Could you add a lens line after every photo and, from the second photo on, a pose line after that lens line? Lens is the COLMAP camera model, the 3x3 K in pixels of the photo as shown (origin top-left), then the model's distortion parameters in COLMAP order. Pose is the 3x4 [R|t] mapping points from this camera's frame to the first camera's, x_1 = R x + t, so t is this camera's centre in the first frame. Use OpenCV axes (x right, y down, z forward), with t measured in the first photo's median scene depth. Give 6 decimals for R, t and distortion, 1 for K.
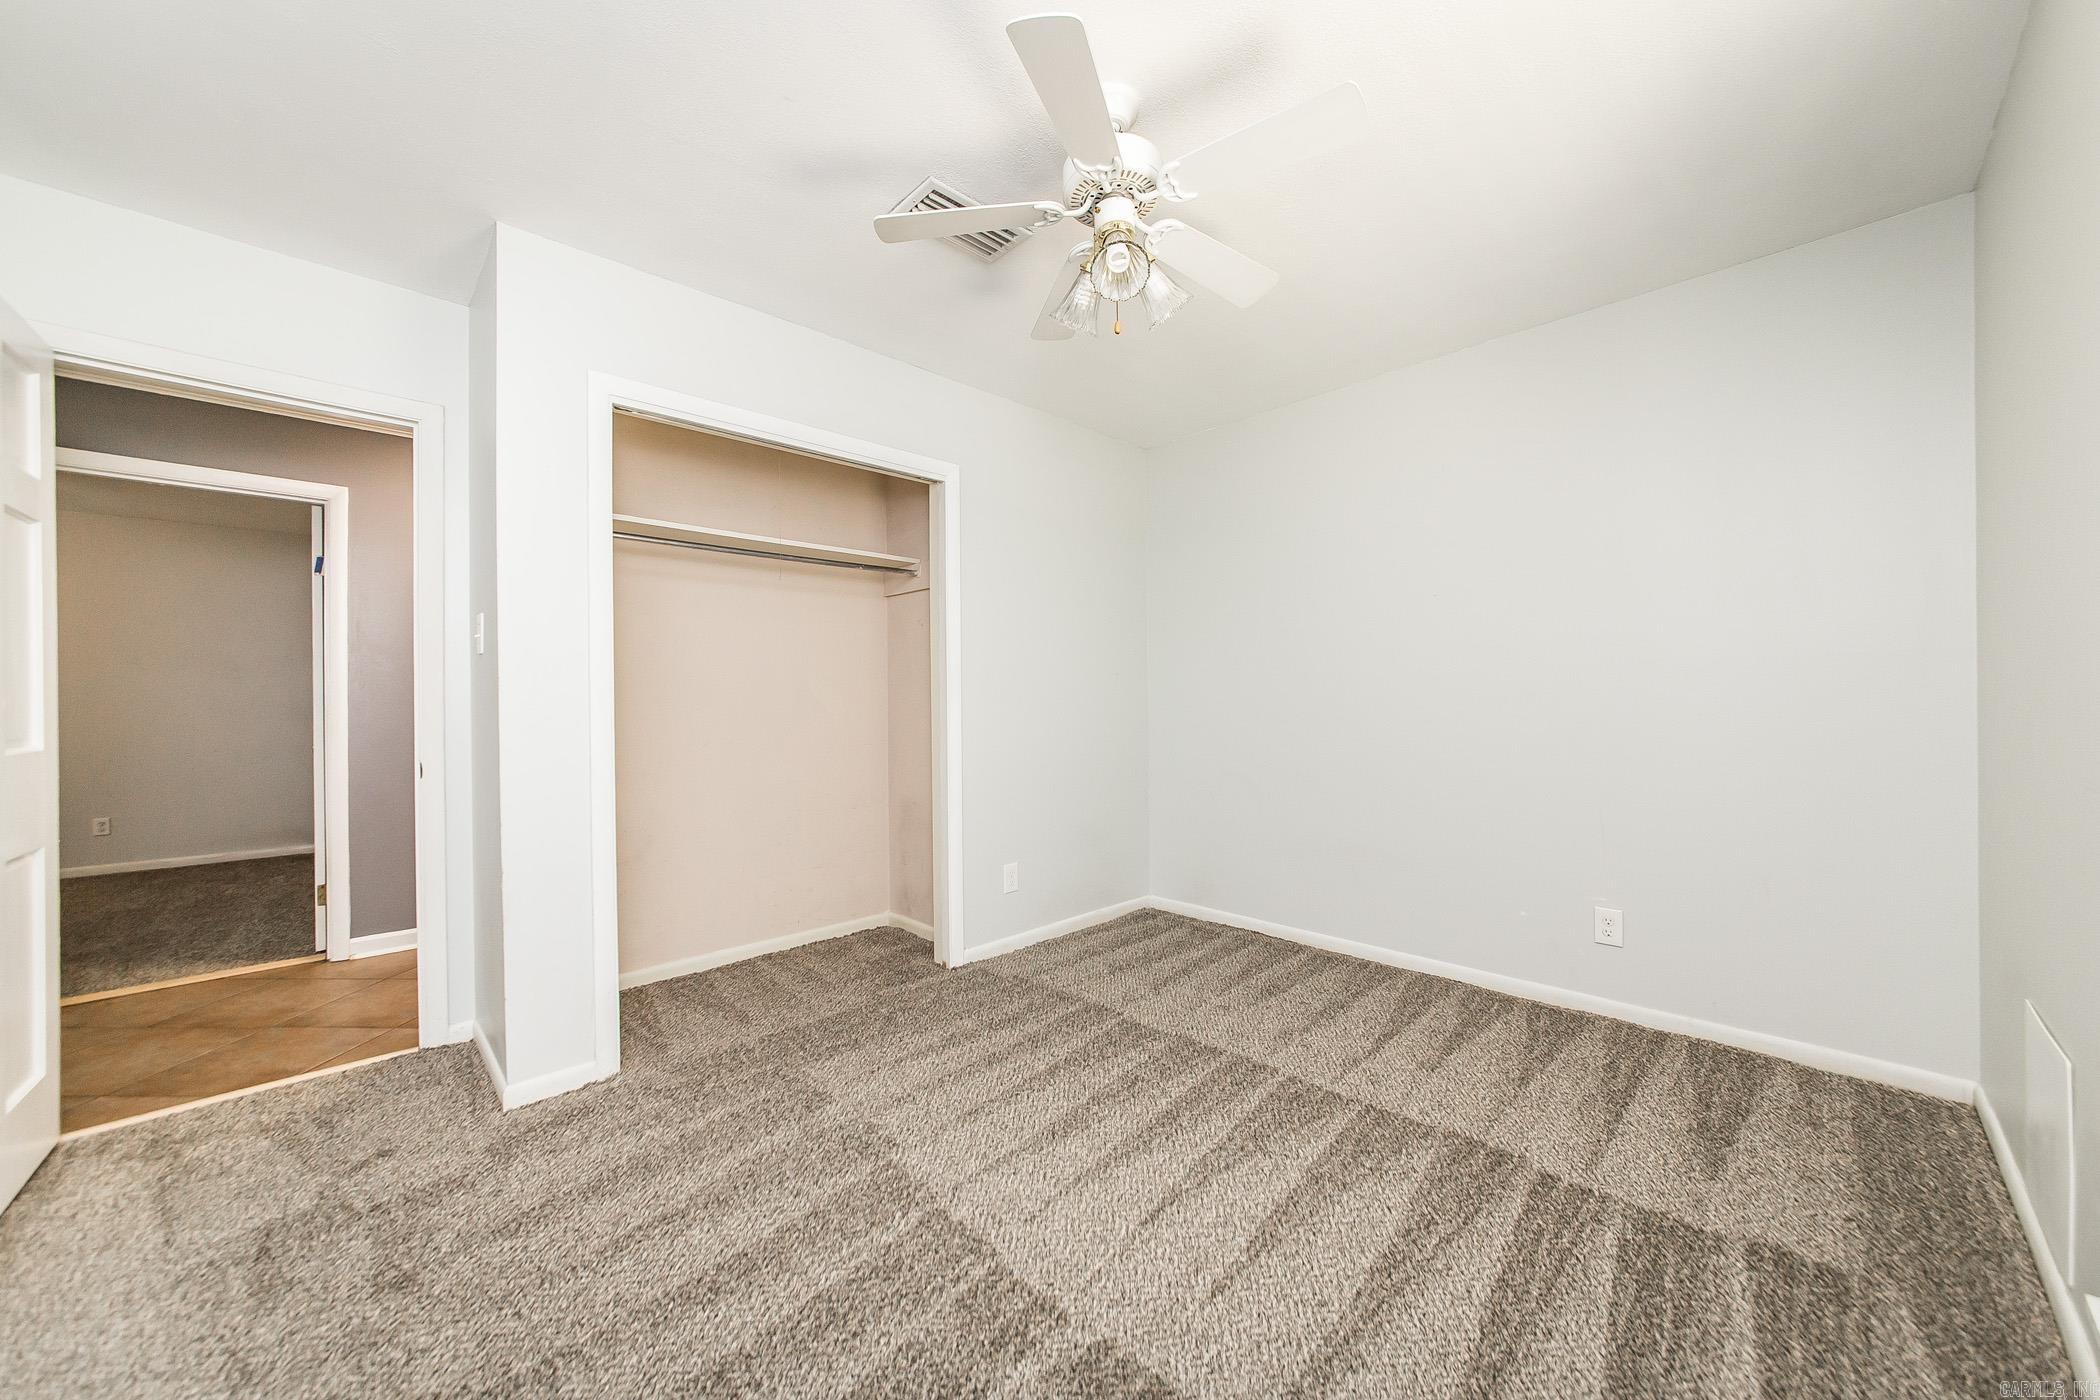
lens RADIAL K [[751.9, 0, 1055.2], [0, 751.9, 686.9], [0, 0, 1]] dist [-0.009292, 0.000036]
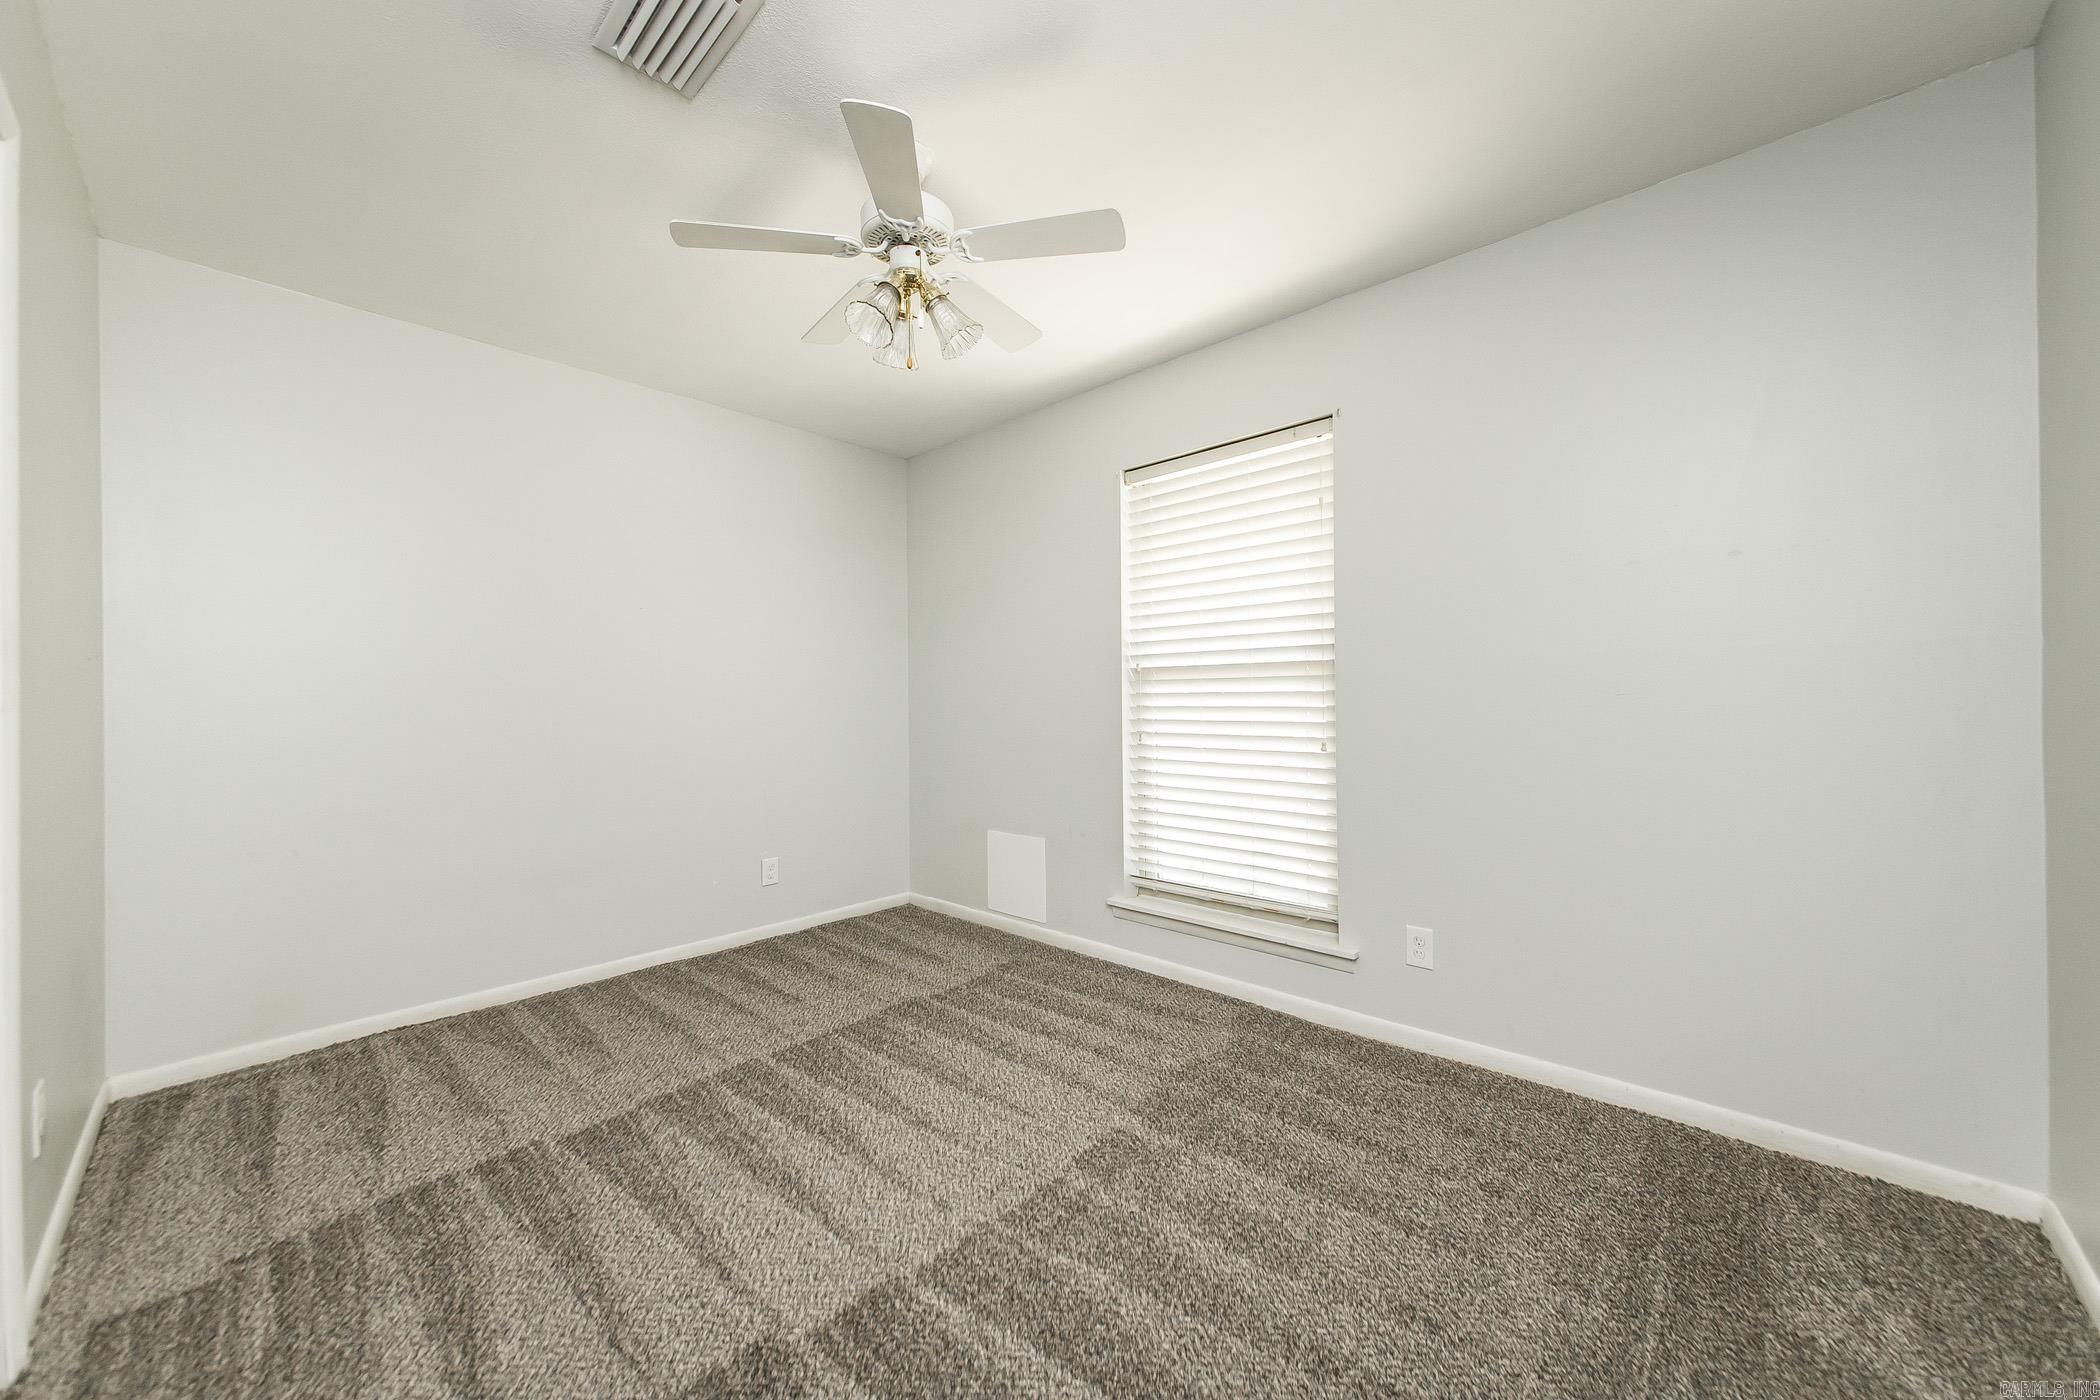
lens RADIAL K [[751.9, 0, 1055.2], [0, 751.9, 686.9], [0, 0, 1]] dist [-0.009292, 0.000036]
pose [[-0.048909, 0.020934, 0.998584, -0.696678], [-0.007849, 0.999741, -0.021343, 0.004680], [-0.998772, -0.008881, -0.048732, 0.558391]]
